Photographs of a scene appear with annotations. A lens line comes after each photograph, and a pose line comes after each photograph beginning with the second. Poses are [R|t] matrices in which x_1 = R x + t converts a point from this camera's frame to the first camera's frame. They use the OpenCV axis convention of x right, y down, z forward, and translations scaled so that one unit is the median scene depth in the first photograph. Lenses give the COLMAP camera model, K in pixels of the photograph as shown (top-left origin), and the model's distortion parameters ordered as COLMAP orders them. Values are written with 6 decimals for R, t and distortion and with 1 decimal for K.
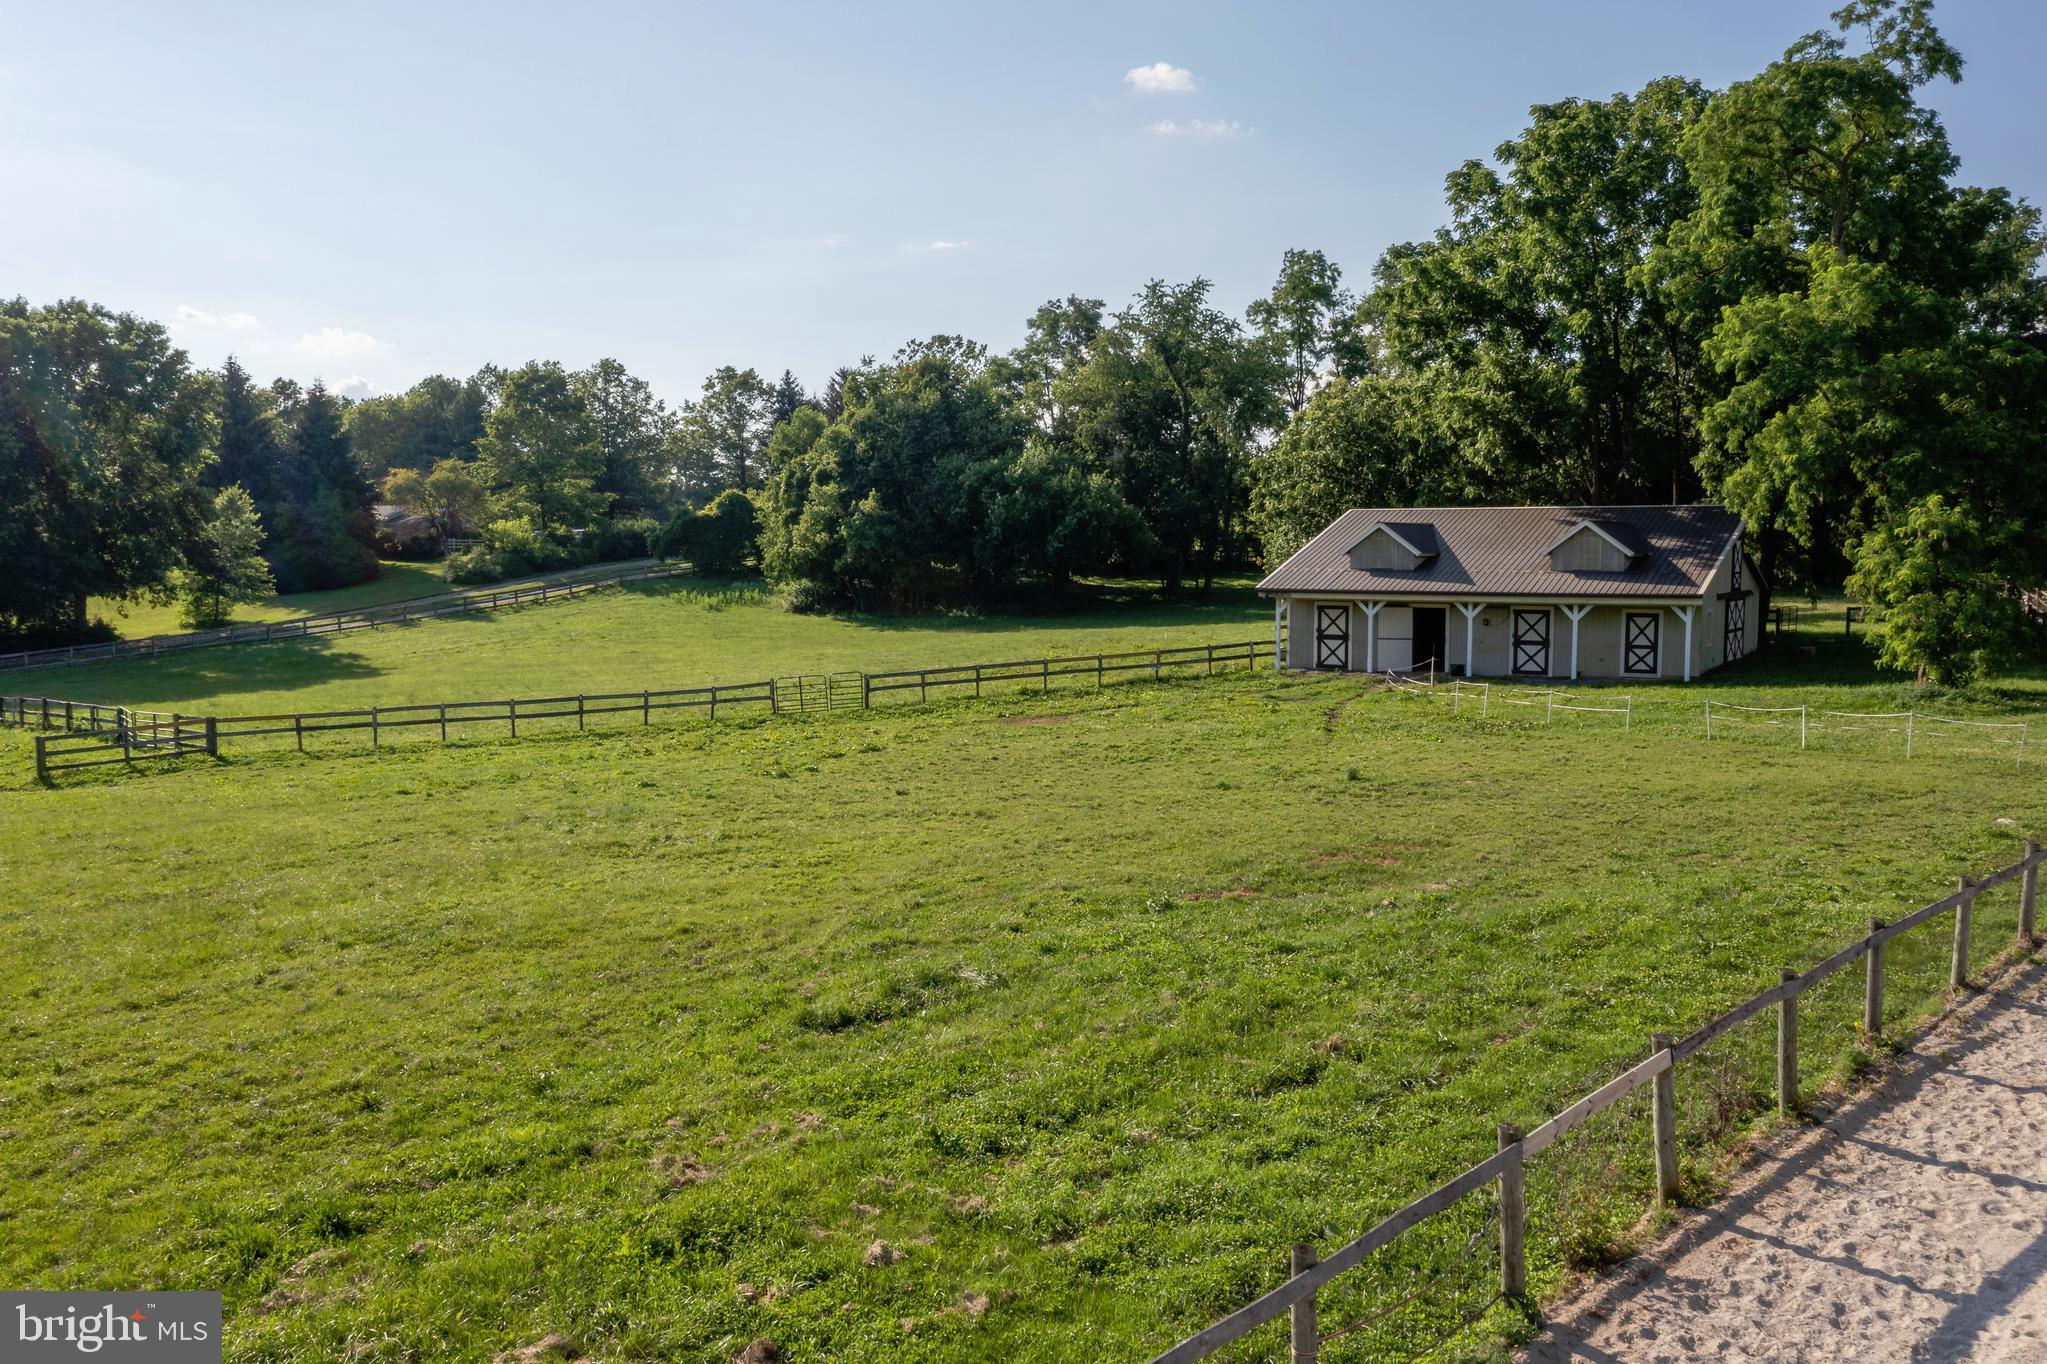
lens RADIAL K [[1603.2, 0, 1018.1], [0, 1603.2, 714.3], [0, 0, 1]] dist [-0.018609, -0.003526]
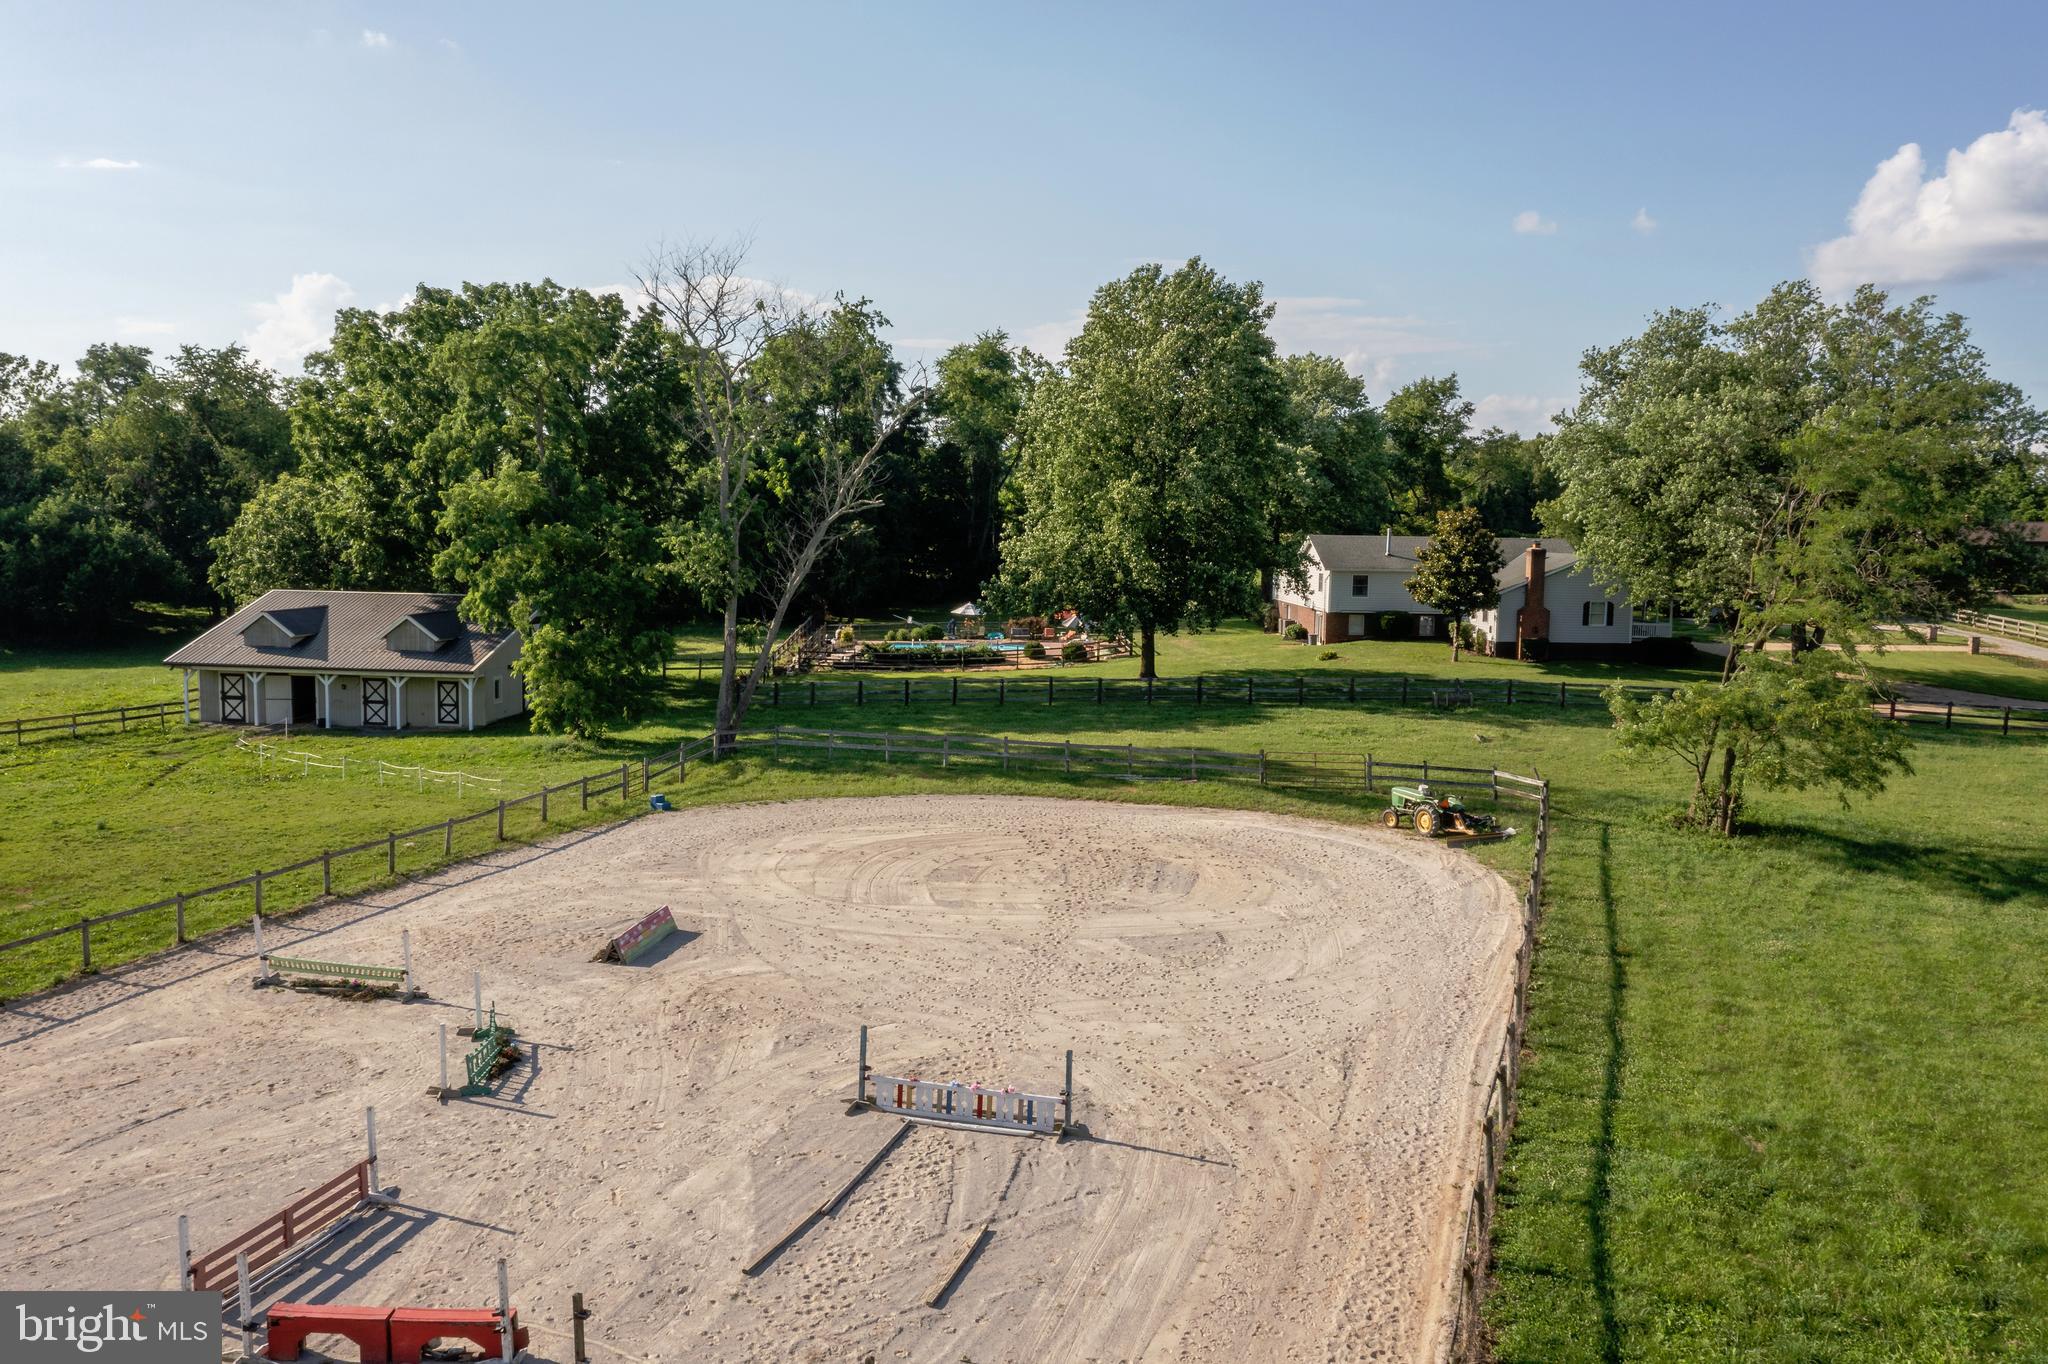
lens RADIAL K [[1624.2, 0, 1022.9], [0, 1624.2, 660.6], [0, 0, 1]] dist [-0.020392, 0.010729]
pose [[0.897983, -0.019666, 0.439590, 0.106288], [0.026158, 0.999620, -0.008715, -0.027171], [-0.439251, 0.019325, 0.898156, -0.249194]]
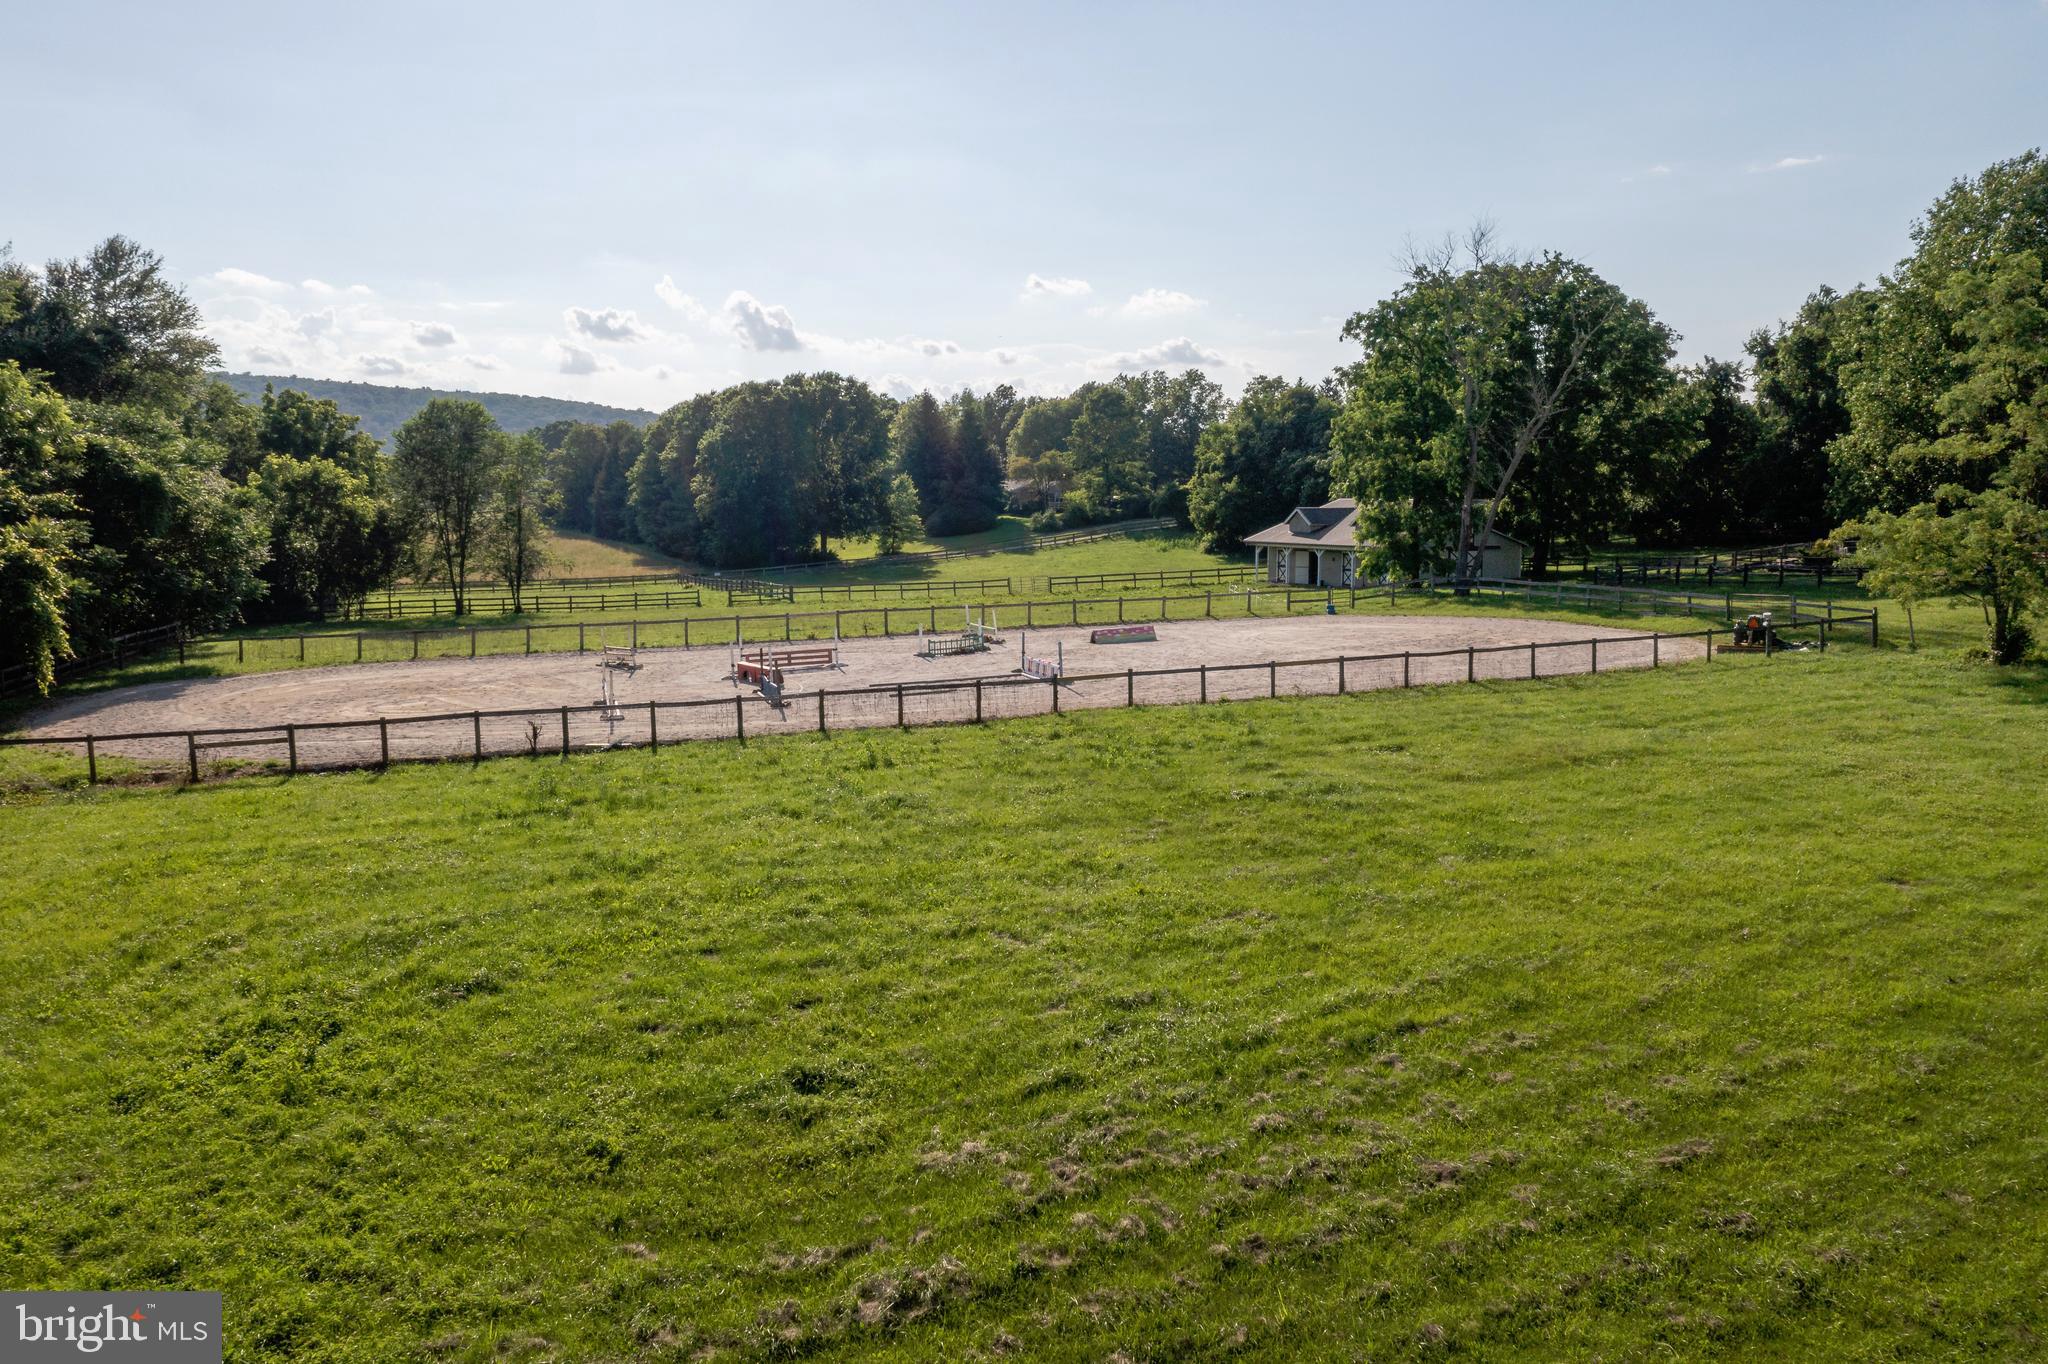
lens RADIAL K [[1624.2, 0, 1022.9], [0, 1624.2, 660.6], [0, 0, 1]] dist [-0.020392, 0.010729]
pose [[0.882979, 0.048285, -0.466922, 0.465432], [-0.048932, 0.998744, 0.010746, 0.034076], [0.466855, 0.013359, 0.884233, -0.501162]]
